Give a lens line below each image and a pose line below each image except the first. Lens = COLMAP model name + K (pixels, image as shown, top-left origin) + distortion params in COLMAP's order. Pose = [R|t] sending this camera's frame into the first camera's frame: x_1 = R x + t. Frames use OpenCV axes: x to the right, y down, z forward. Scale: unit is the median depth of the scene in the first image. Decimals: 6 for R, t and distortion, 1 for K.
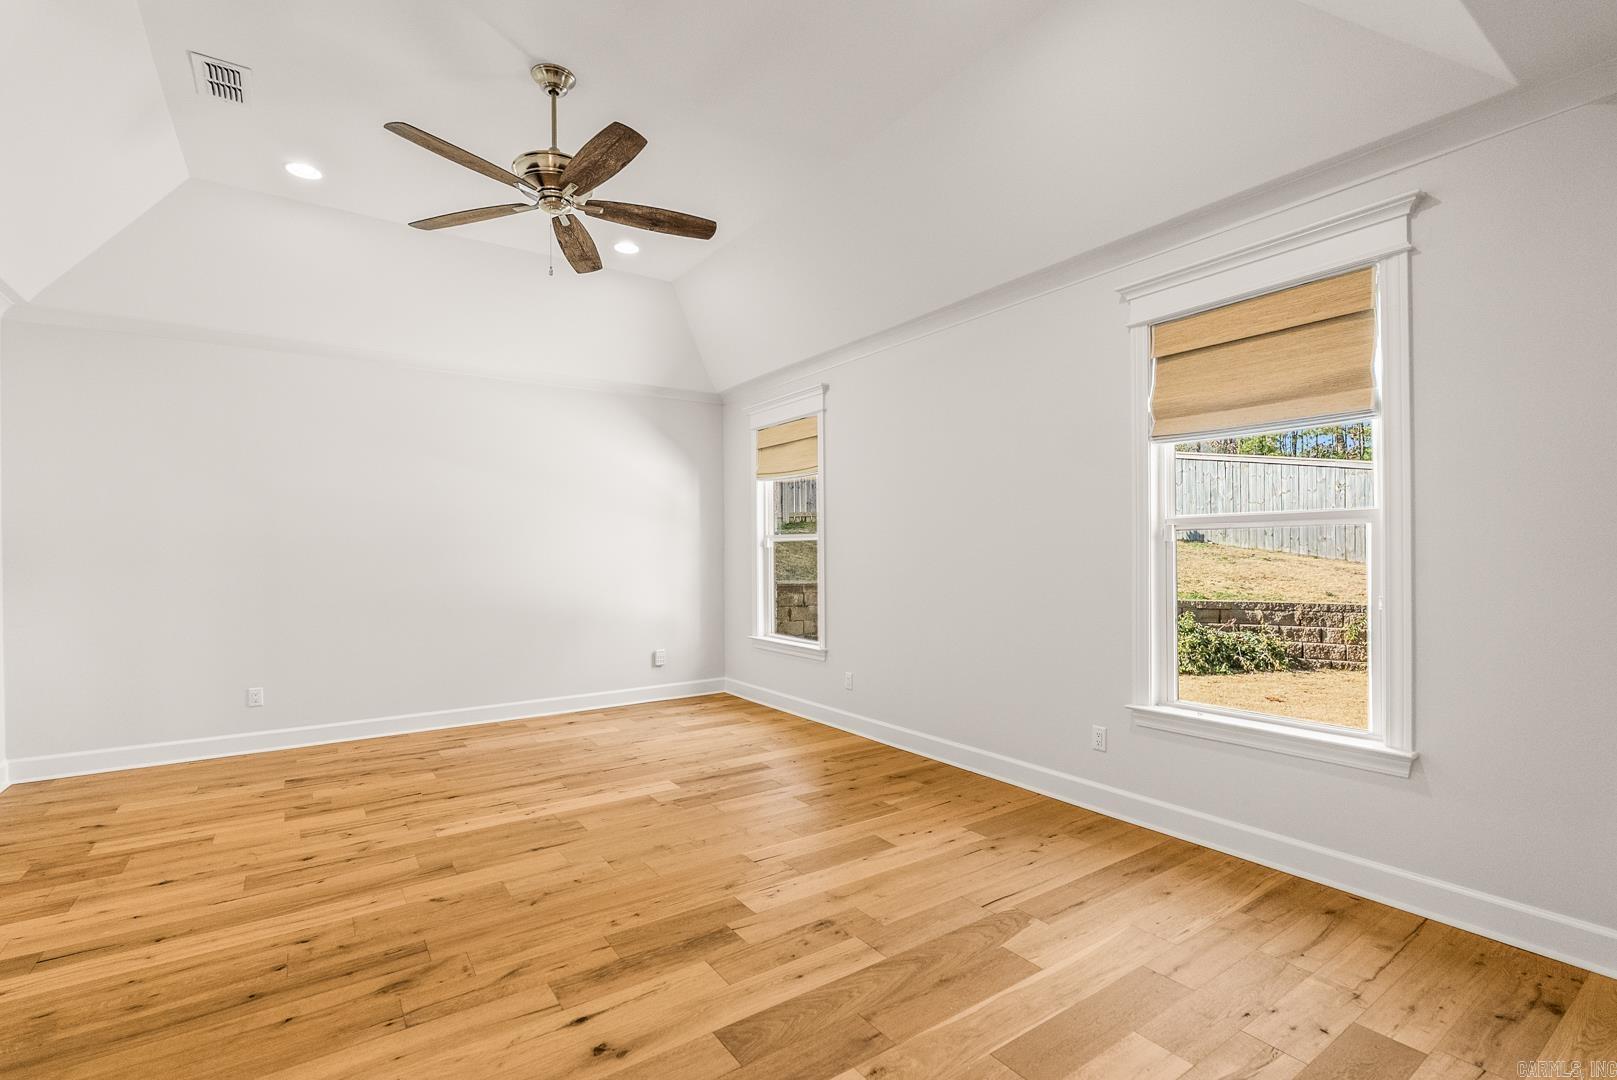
lens RADIAL K [[732.4, 0, 810.6], [0, 732.4, 547.6], [0, 0, 1]] dist [-0.003529, 0.000001]
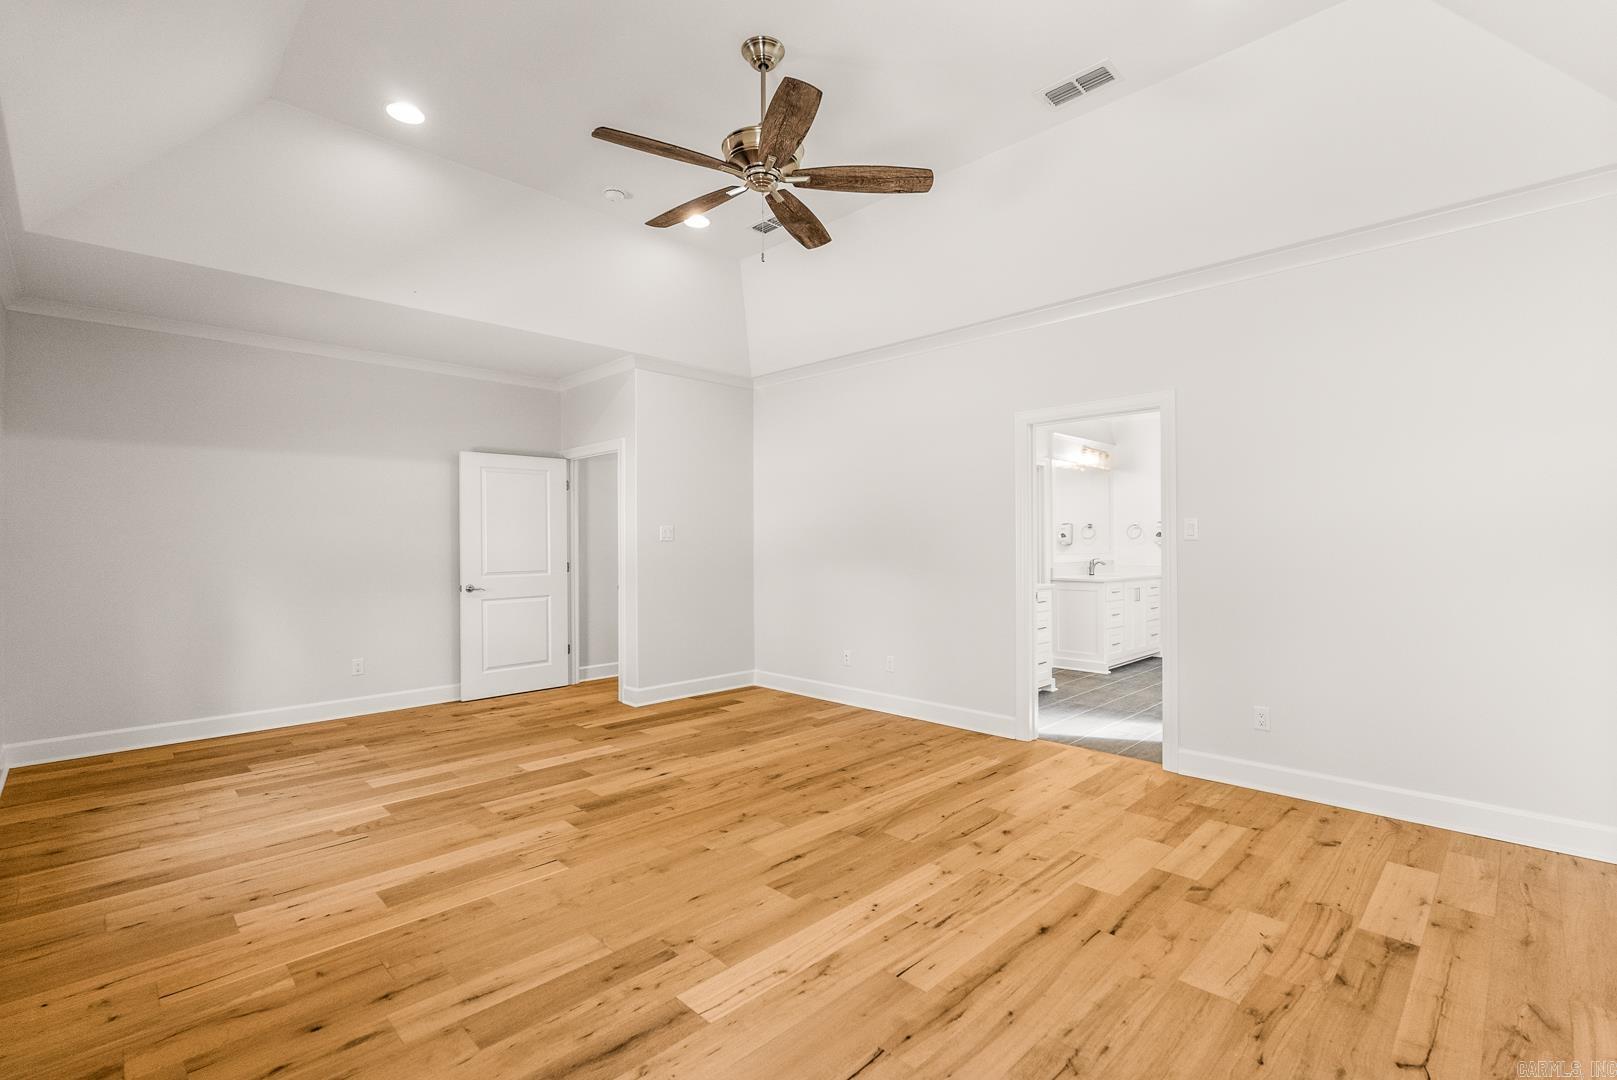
lens RADIAL K [[732.4, 0, 813.9], [0, 732.4, 541.0], [0, 0, 1]] dist [-0.003529, 0.000001]
pose [[-0.983521, 0.010234, -0.180506, -0.244480], [0.011786, 0.999902, -0.007529, 0.017084], [0.180412, -0.009532, -0.983545, 2.042116]]
